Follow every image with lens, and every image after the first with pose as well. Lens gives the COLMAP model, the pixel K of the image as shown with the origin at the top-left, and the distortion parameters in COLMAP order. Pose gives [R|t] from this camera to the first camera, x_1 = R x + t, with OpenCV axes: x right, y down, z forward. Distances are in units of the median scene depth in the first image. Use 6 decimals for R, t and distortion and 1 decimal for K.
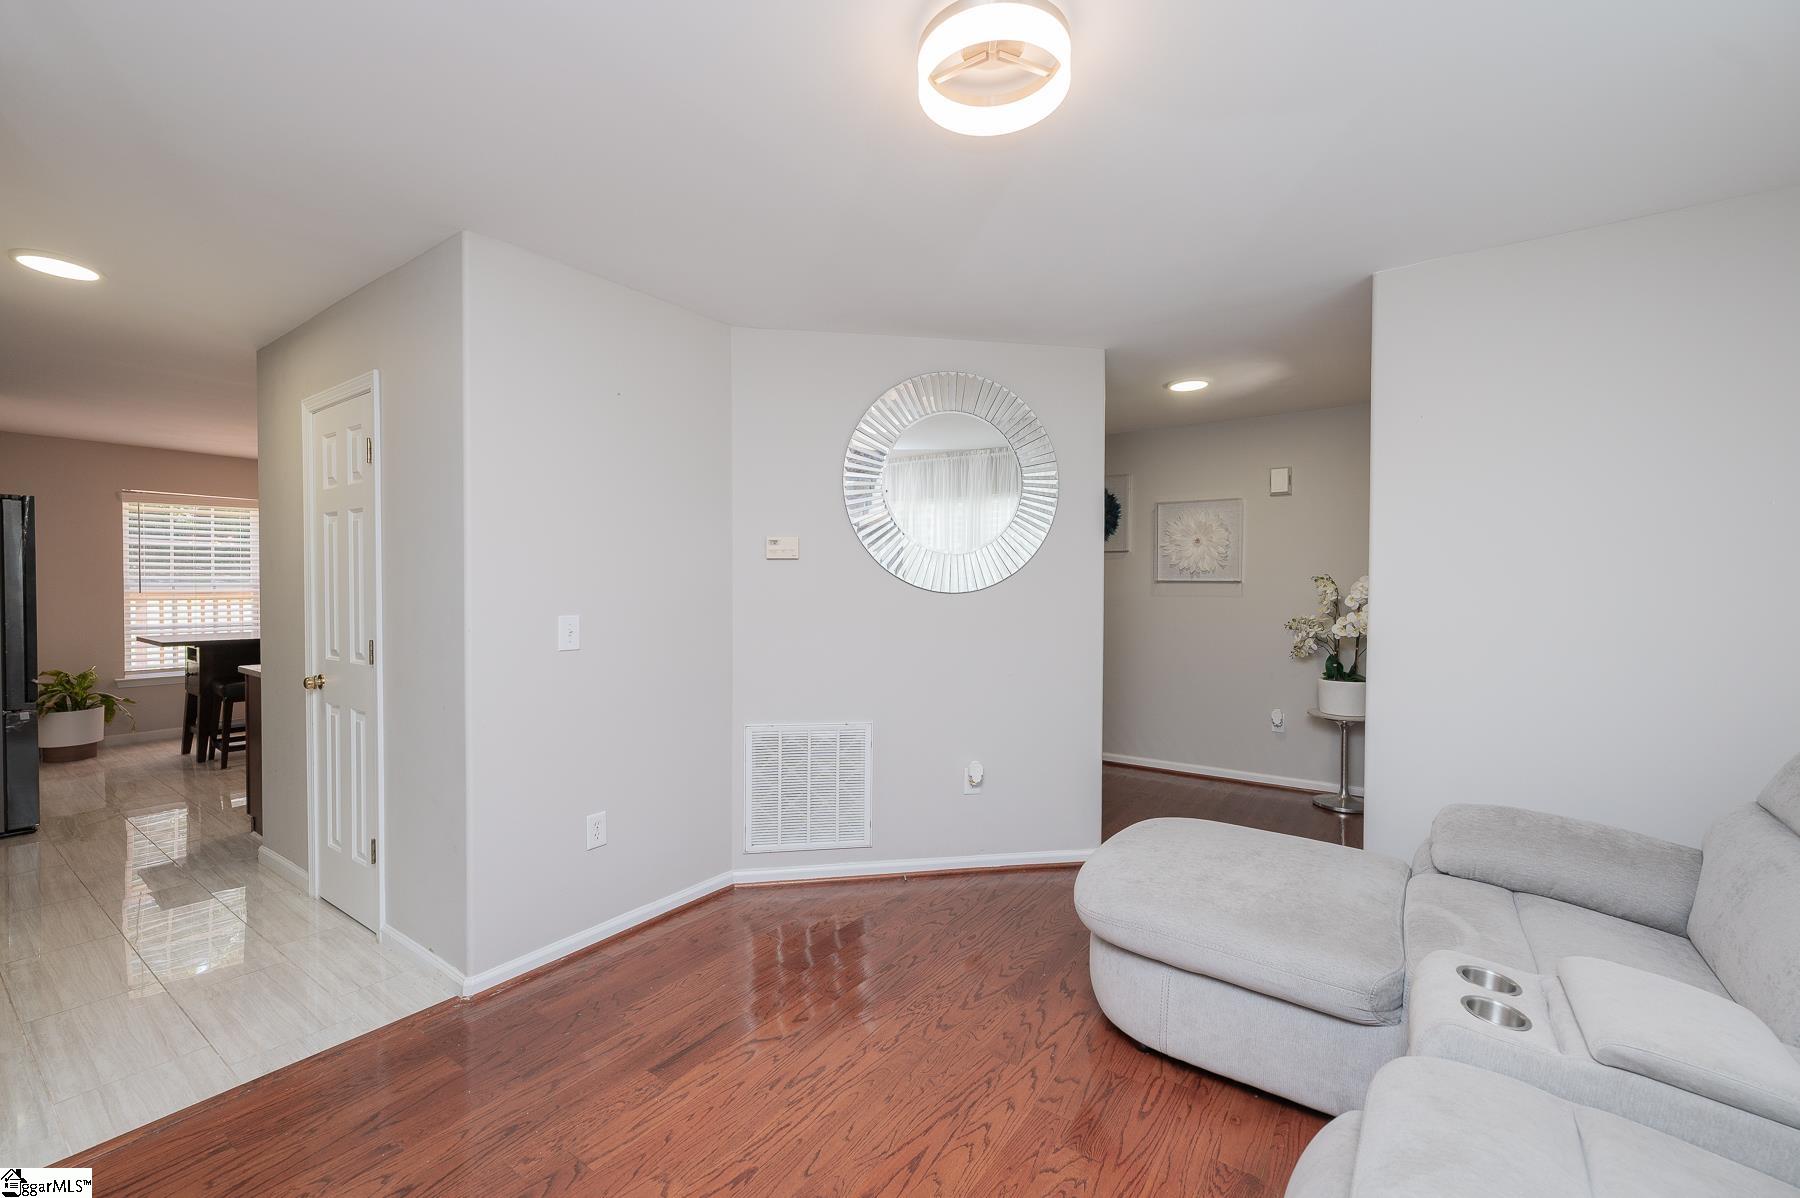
lens RADIAL K [[715.0, 0, 898.2], [0, 715.0, 601.5], [0, 0, 1]] dist [0.001292, -0.000145]
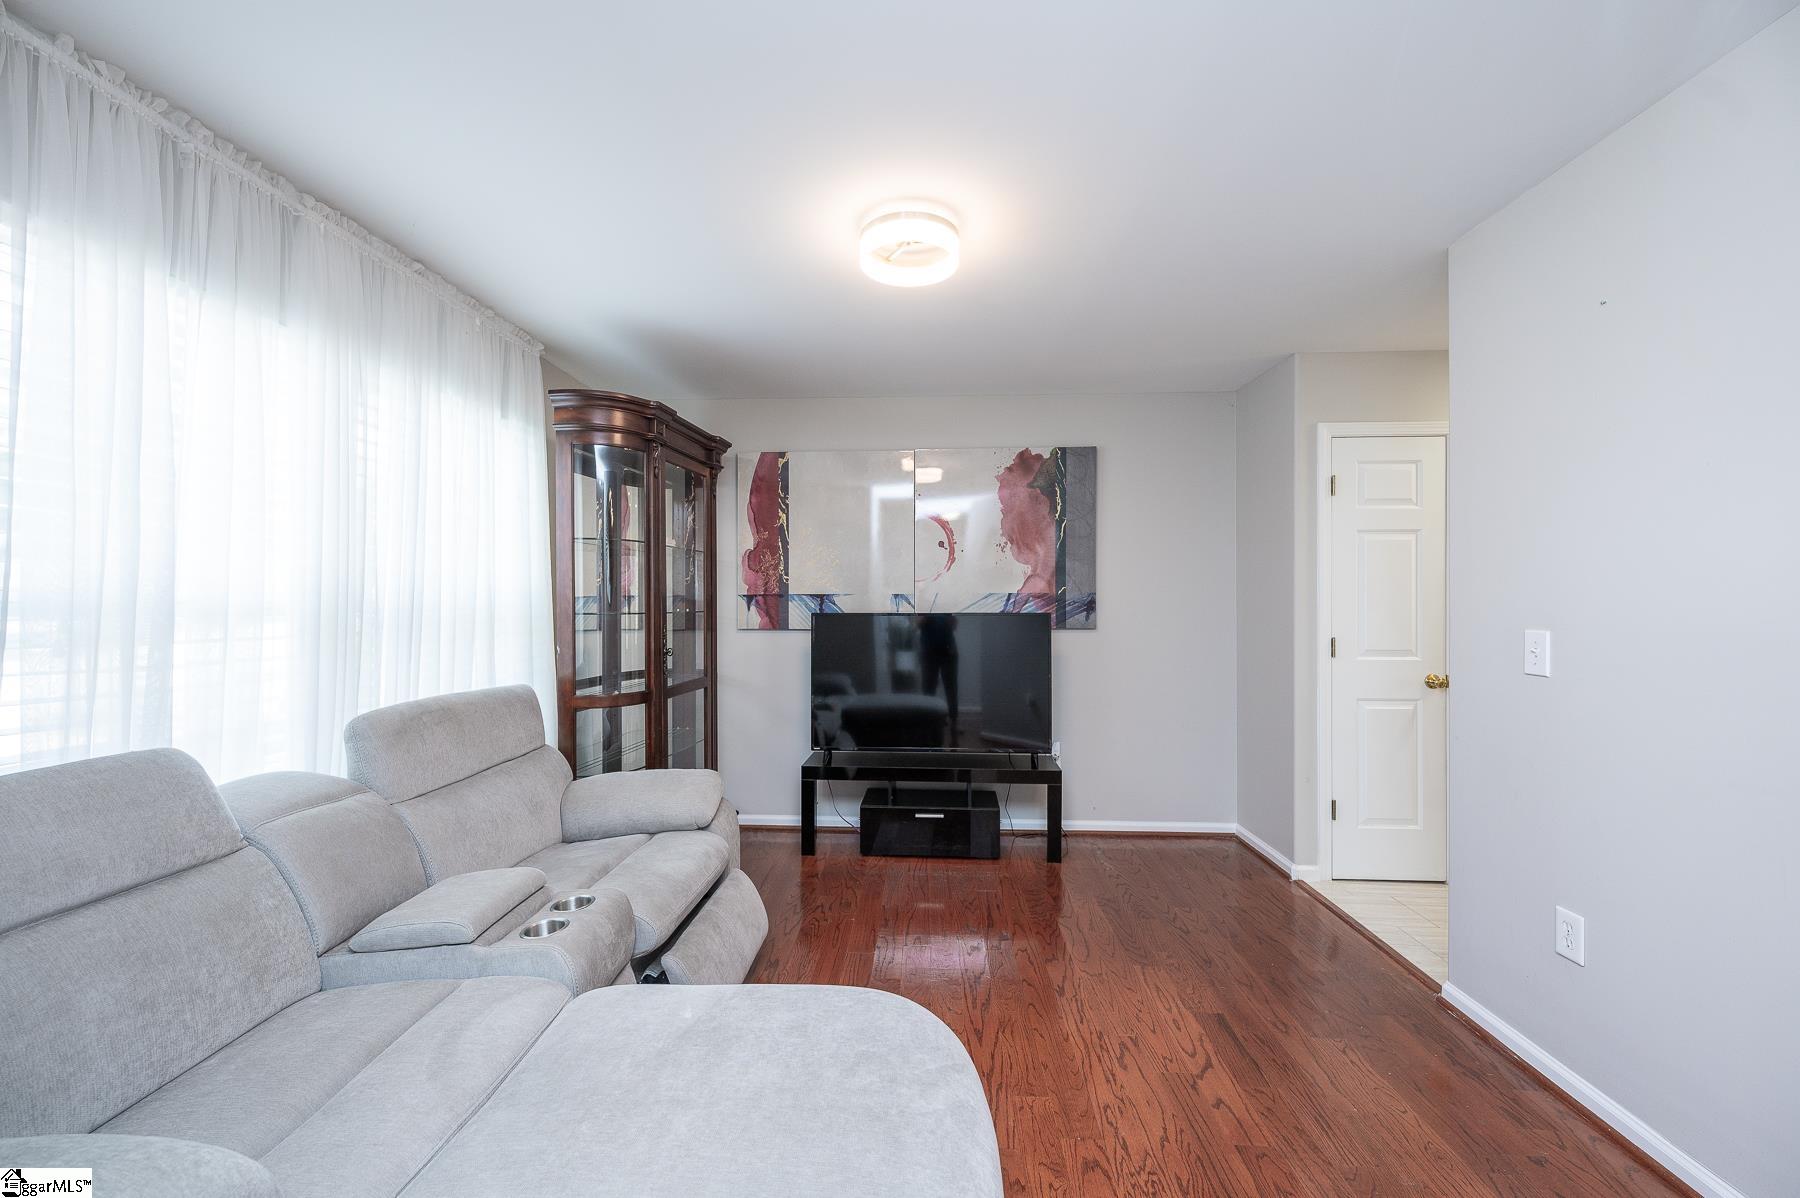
lens RADIAL K [[715.0, 0, 898.2], [0, 715.0, 601.5], [0, 0, 1]] dist [0.001292, -0.000145]
pose [[-0.833471, -0.006191, -0.552529, 0.686484], [-0.016433, 0.999773, 0.013587, -0.013417], [0.552319, 0.020404, -0.833383, 1.569771]]
